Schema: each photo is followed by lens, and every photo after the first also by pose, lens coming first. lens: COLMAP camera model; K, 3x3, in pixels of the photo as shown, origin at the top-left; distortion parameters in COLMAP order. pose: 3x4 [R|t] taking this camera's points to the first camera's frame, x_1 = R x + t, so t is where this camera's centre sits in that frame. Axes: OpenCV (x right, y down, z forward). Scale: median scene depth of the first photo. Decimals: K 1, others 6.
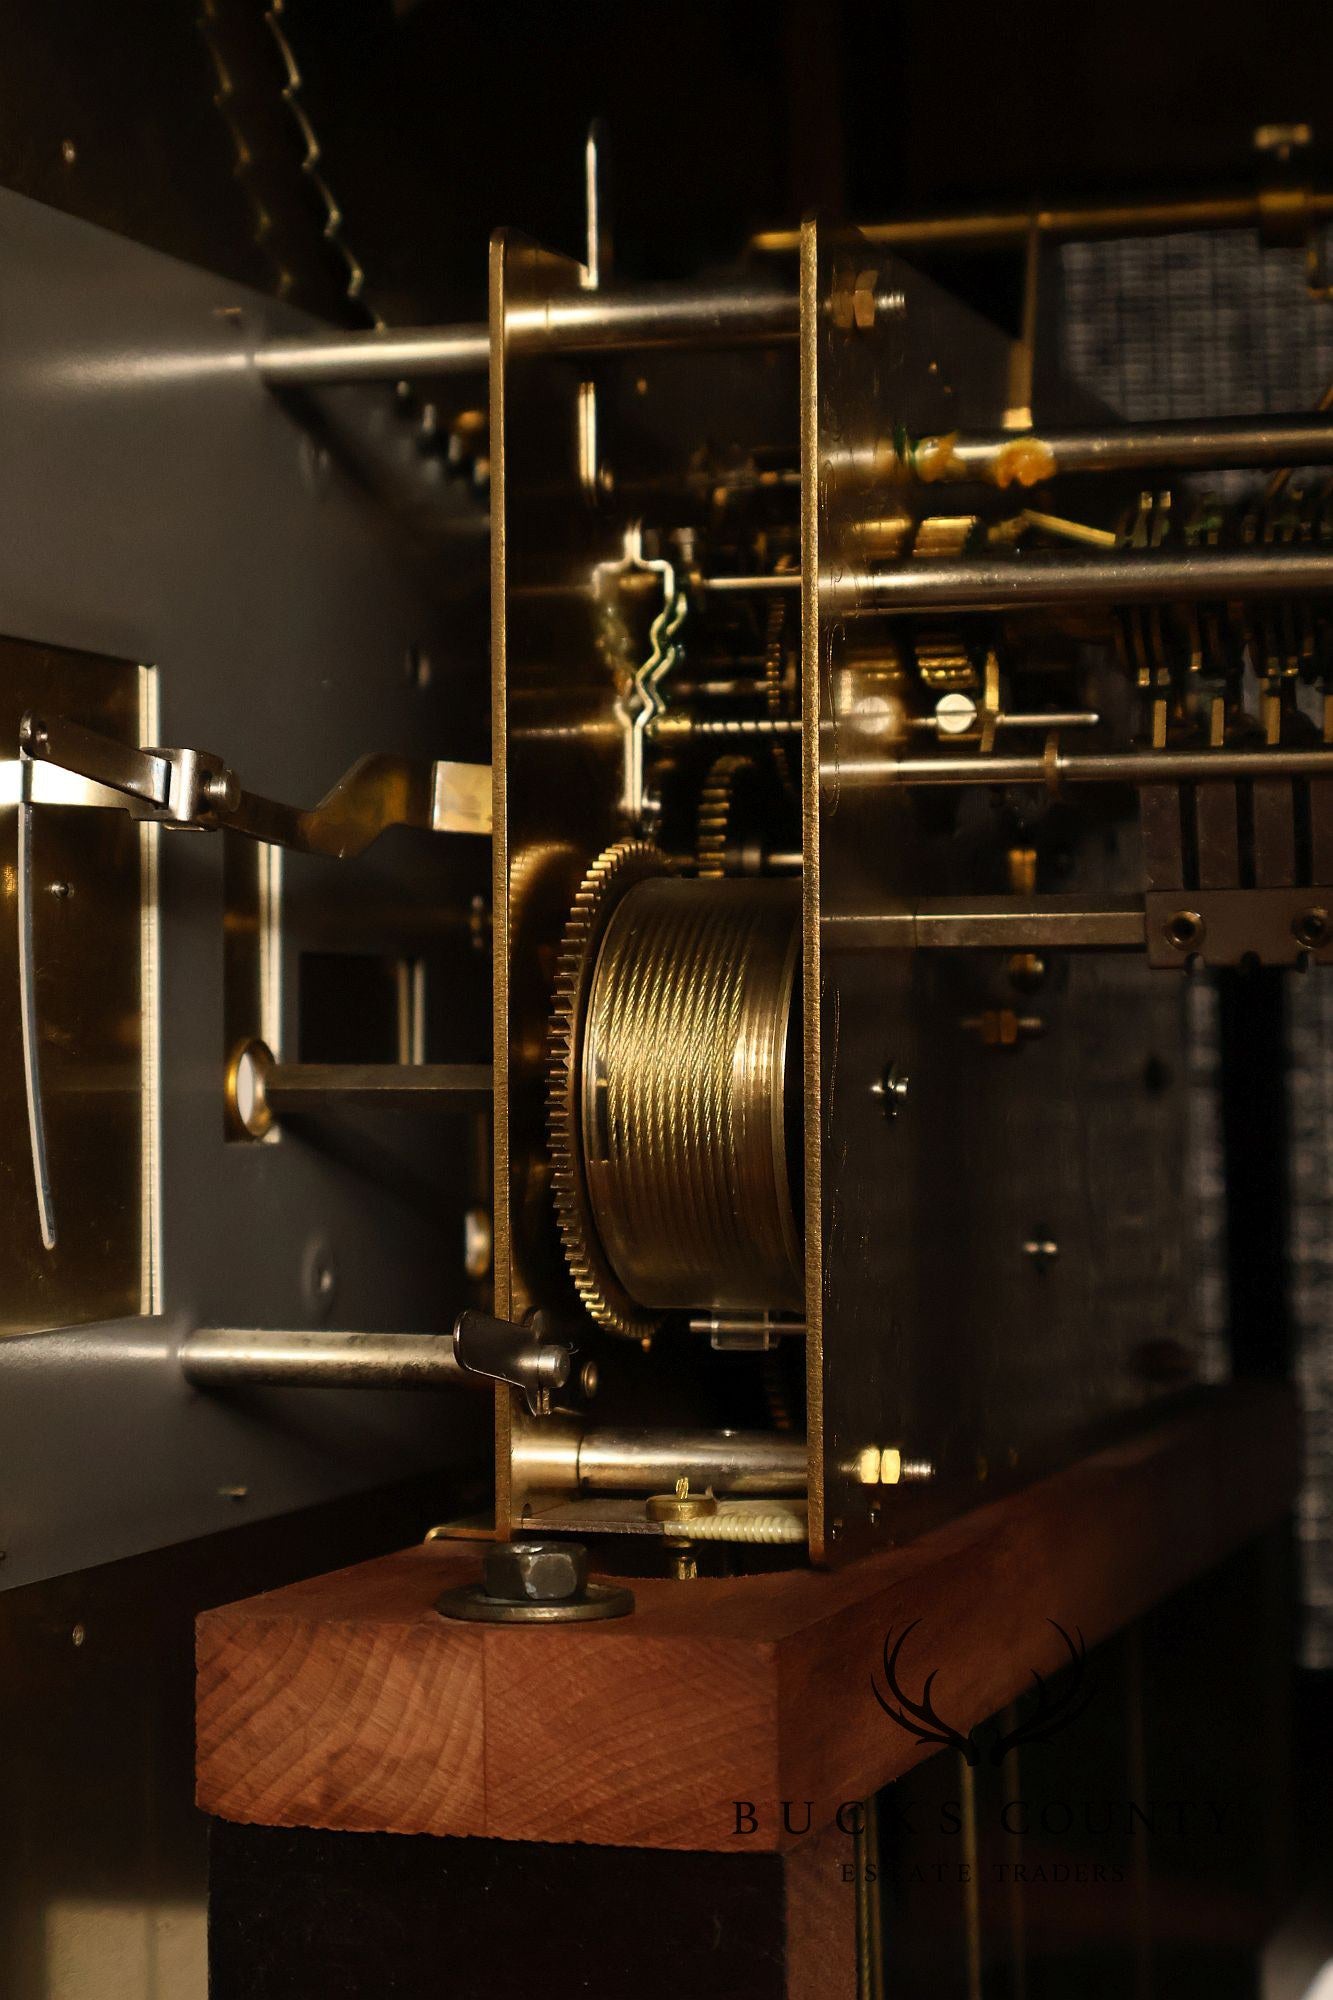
lens RADIAL K [[4055.8, 0, 666.9], [0, 4055.8, 997.8], [0, 0, 1]] dist [0.010047, 0.000000]
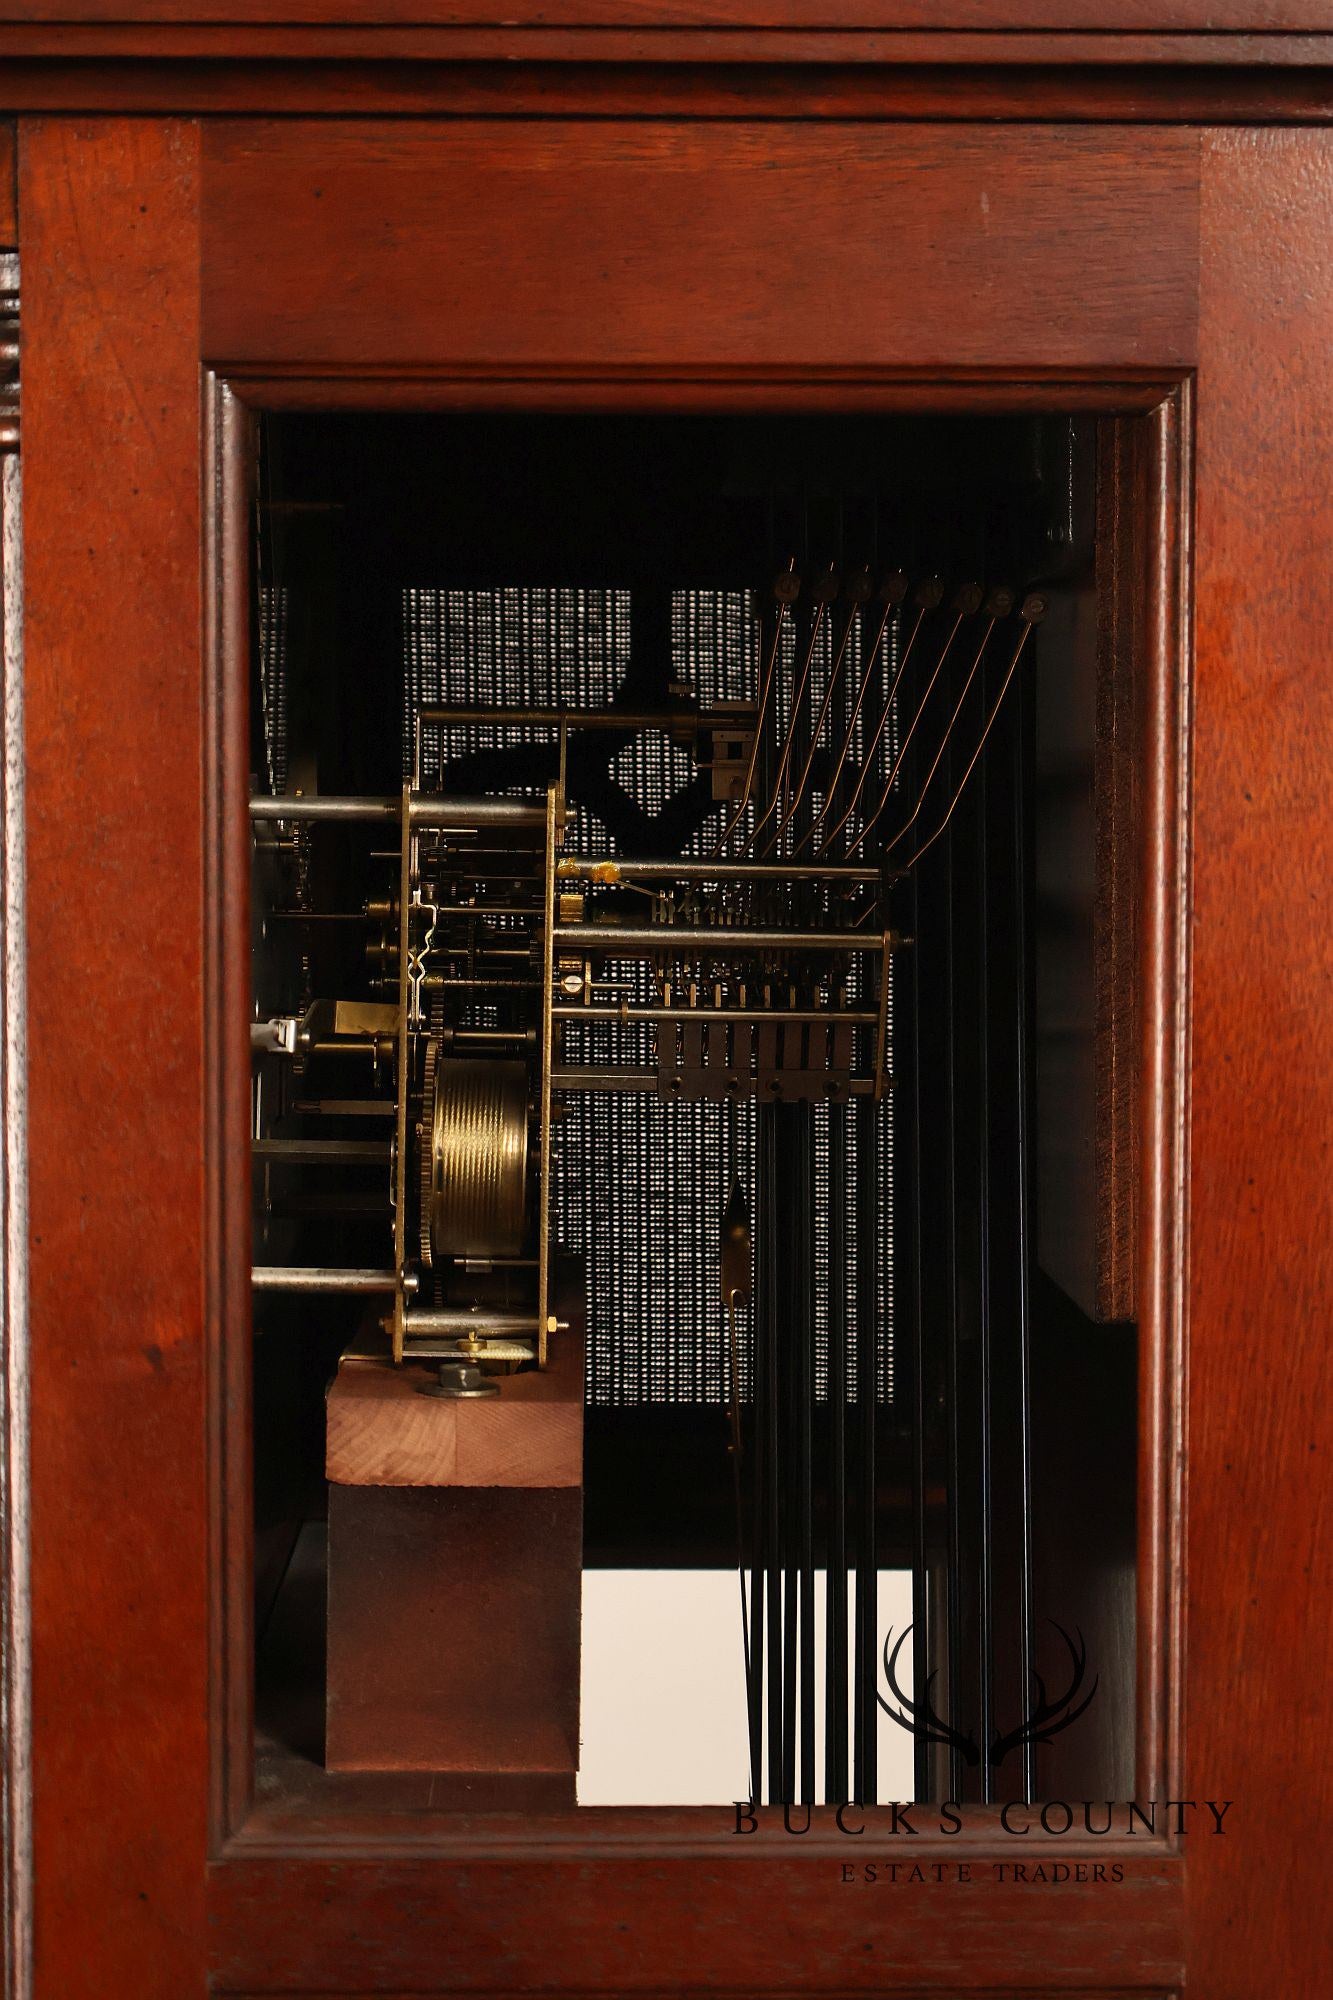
lens RADIAL K [[4055.8, 0, 666.3], [0, 4055.8, 1000.5], [0, 0, 1]] dist [0.010047, 0.000000]
pose [[0.943267, 0.004733, 0.332002, -0.674965], [-0.026061, 0.997869, 0.059817, -0.213565], [-0.331012, -0.065076, 0.941380, -1.206726]]
